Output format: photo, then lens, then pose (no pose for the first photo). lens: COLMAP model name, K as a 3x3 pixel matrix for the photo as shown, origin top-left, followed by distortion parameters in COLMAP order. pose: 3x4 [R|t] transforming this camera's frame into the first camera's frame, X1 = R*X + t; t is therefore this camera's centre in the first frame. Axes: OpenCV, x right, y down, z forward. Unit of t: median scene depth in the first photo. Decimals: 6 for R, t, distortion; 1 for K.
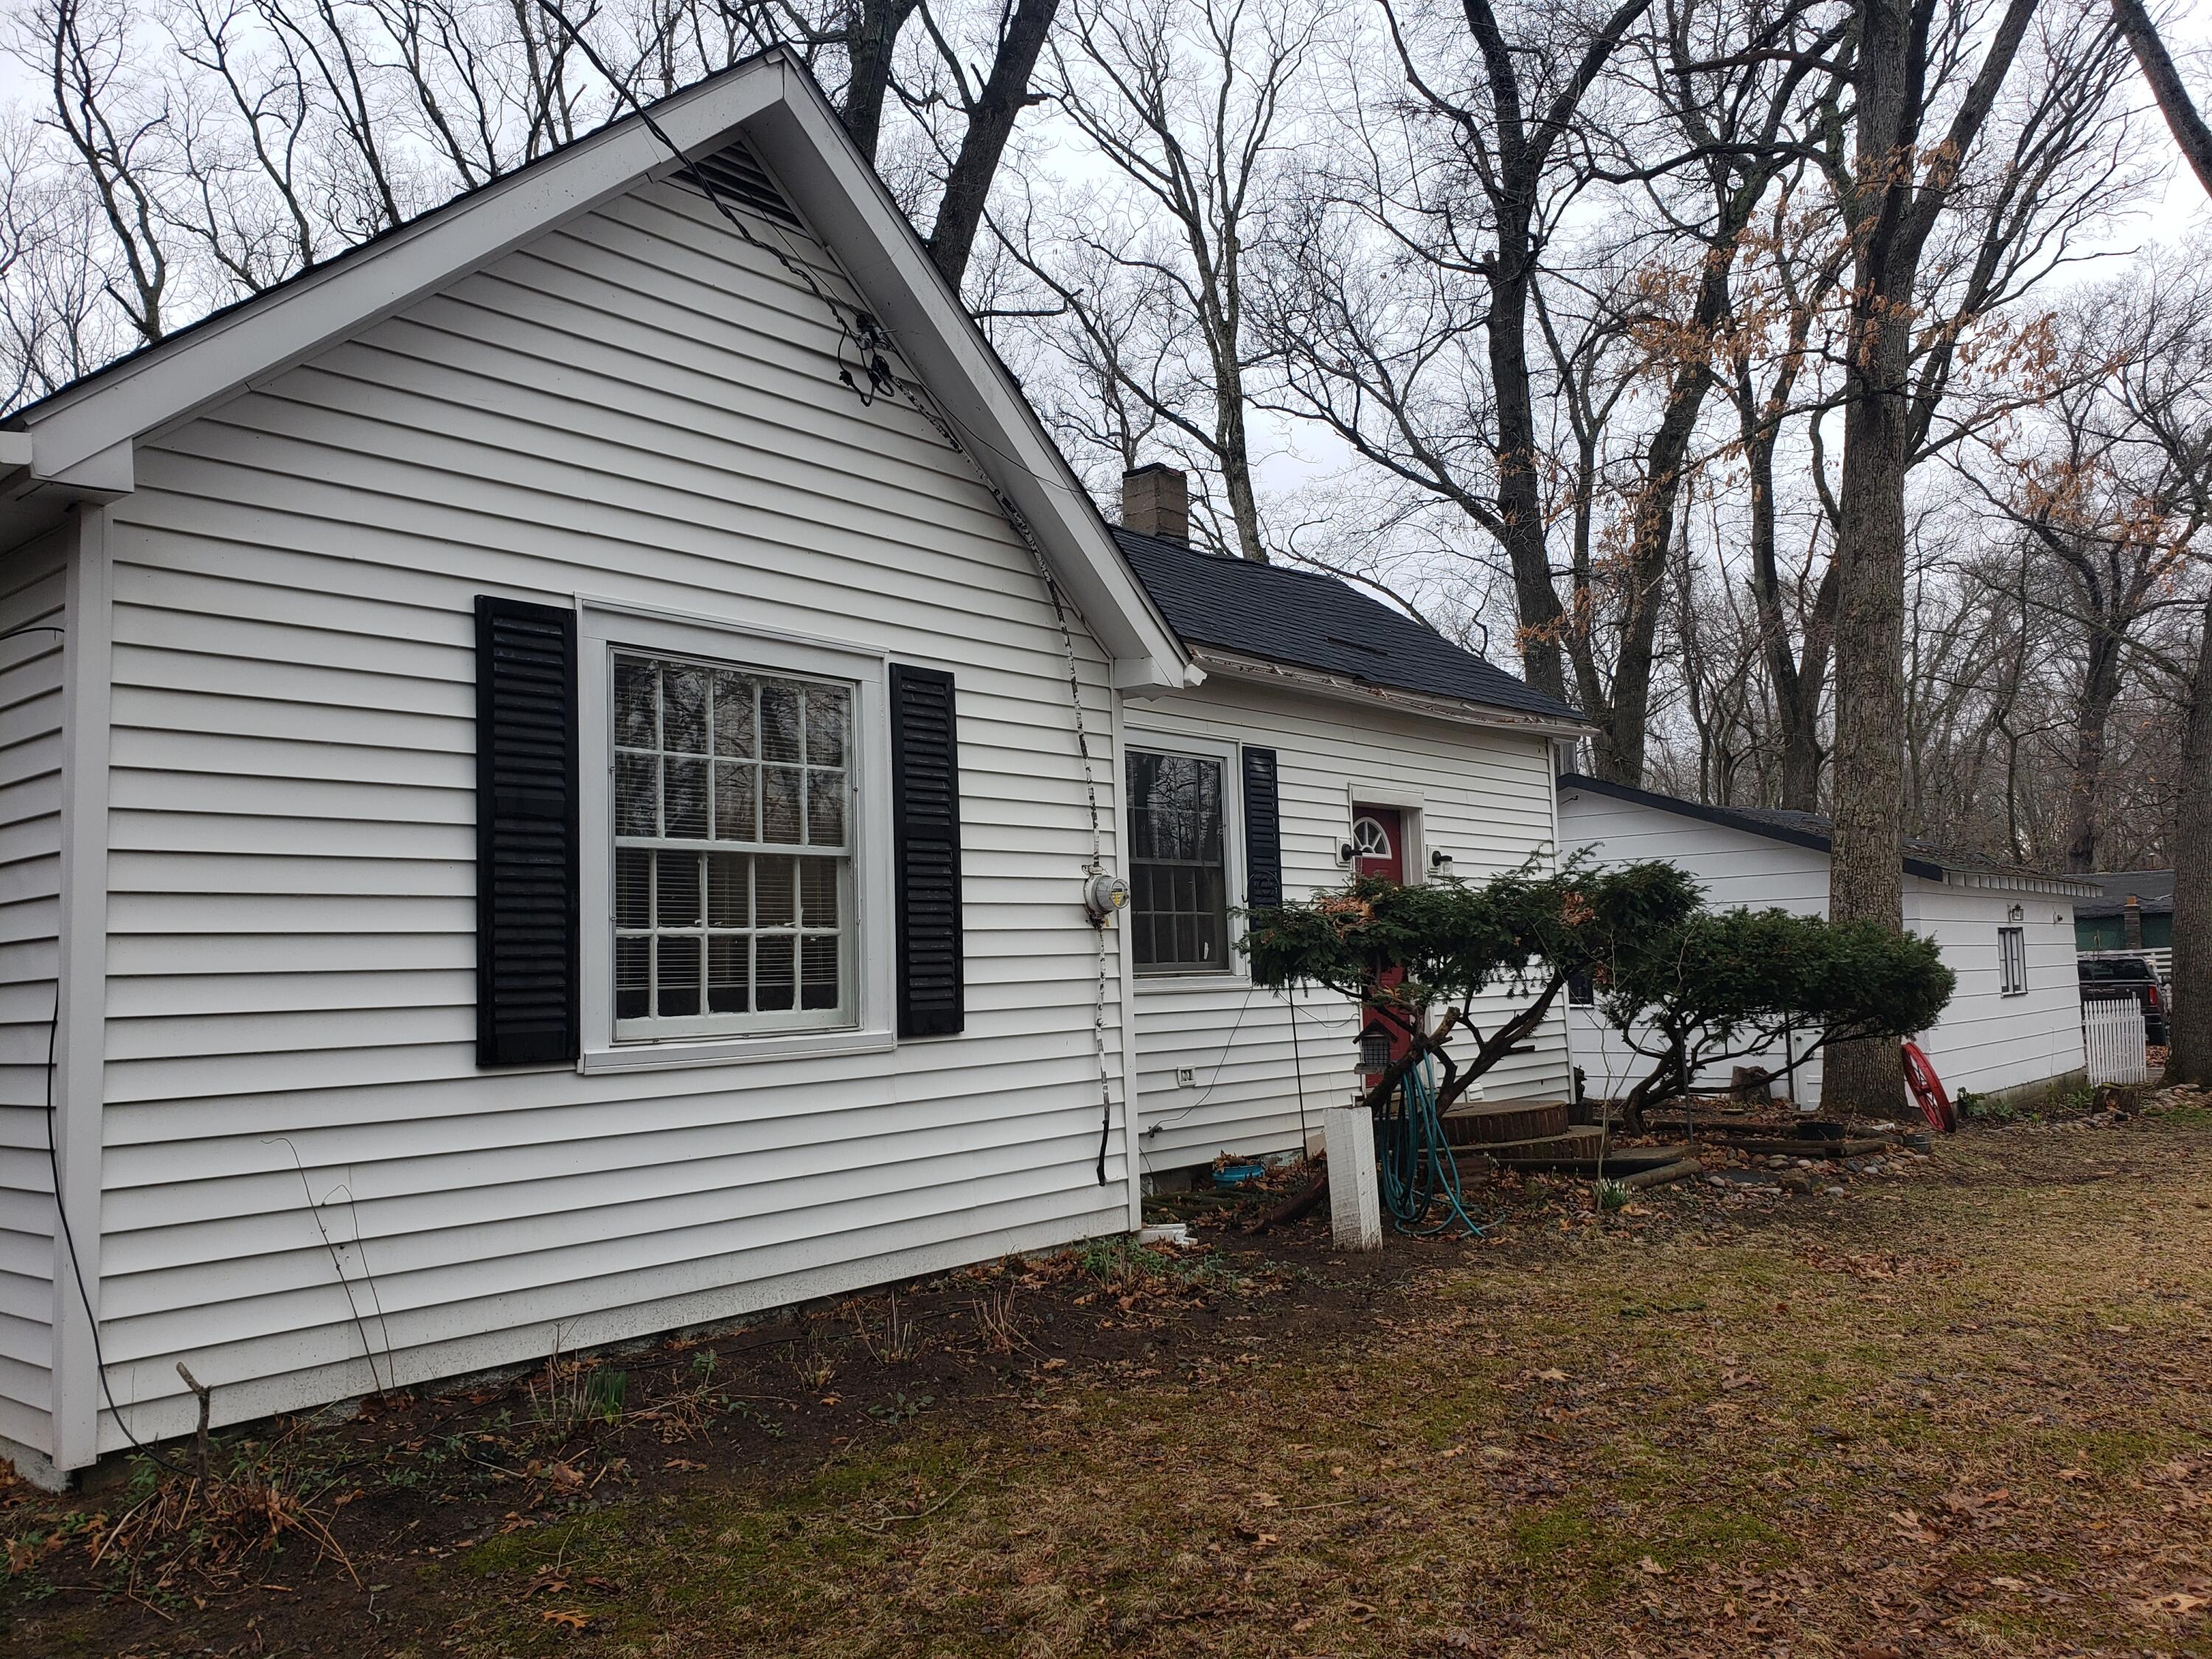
lens RADIAL K [[1630.9, 0, 1106.0], [0, 1630.9, 829.5], [0, 0, 1]] dist [0.018466, -0.004320]
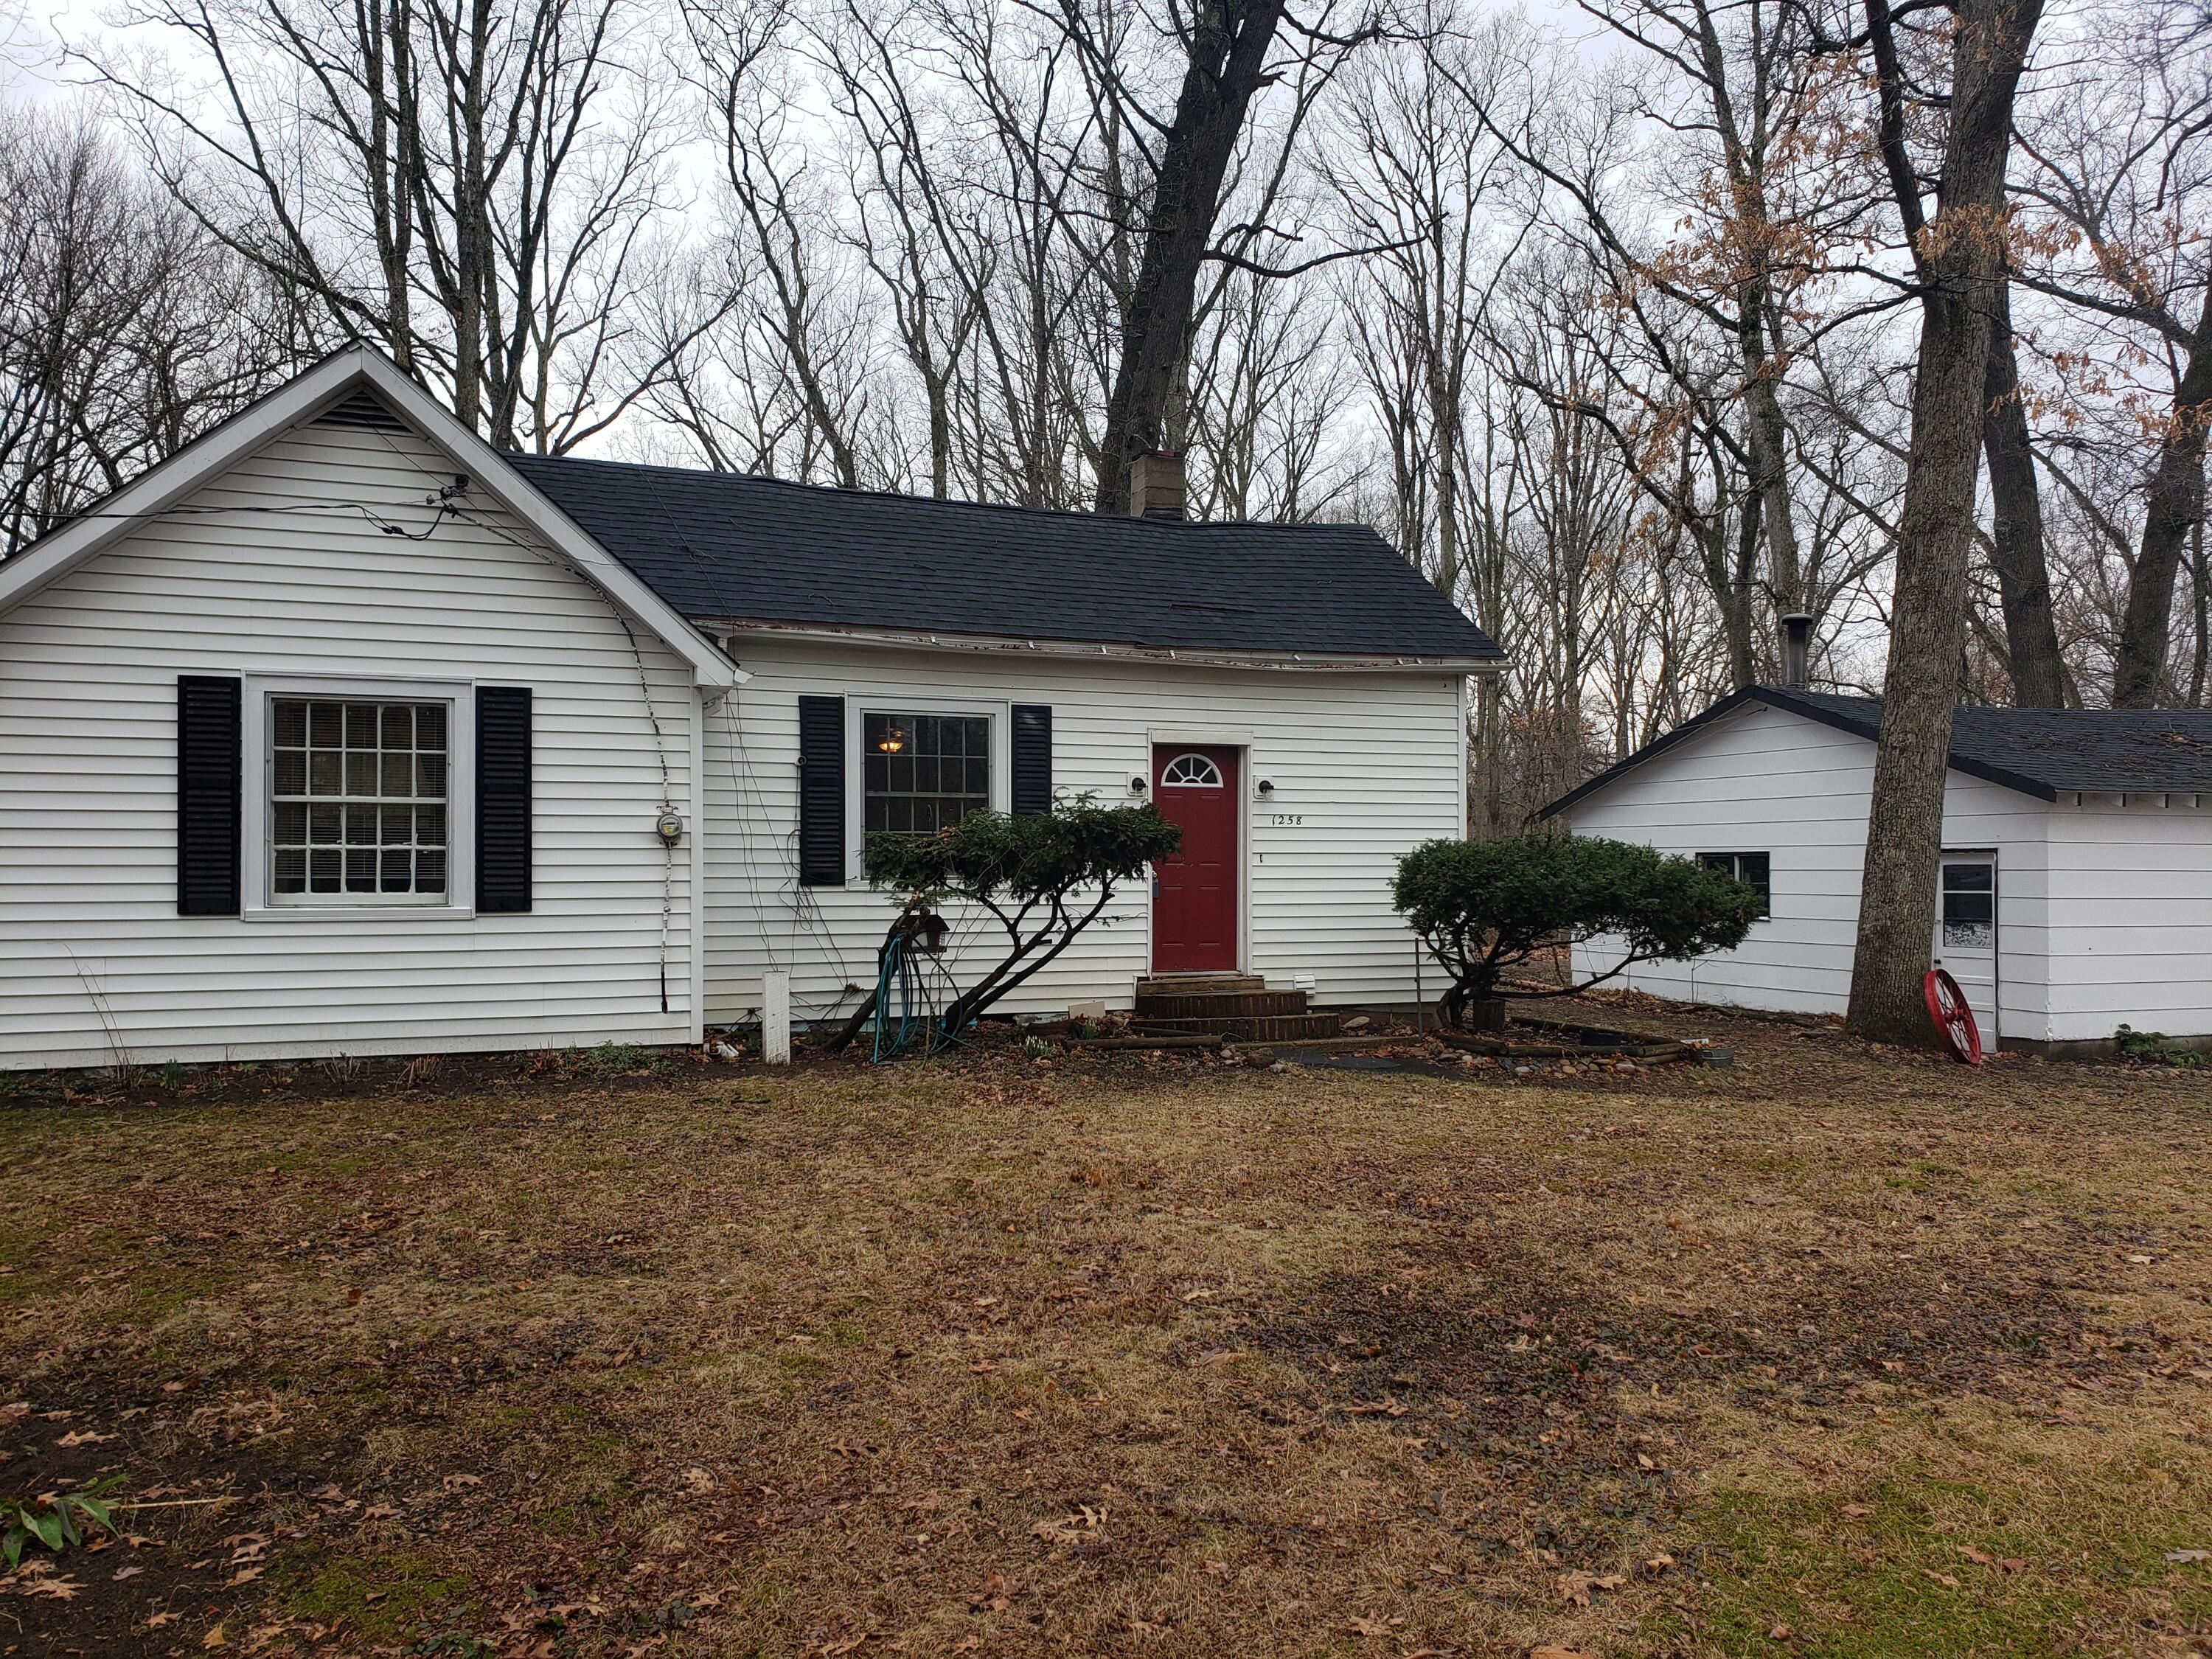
lens RADIAL K [[1630.9, 0, 1106.0], [0, 1630.9, 829.5], [0, 0, 1]] dist [0.018466, -0.004320]
pose [[0.889767, 0.020472, -0.455956, 1.256789], [0.011963, 0.997604, 0.068137, -0.066344], [0.456259, -0.066080, 0.887390, -0.208174]]
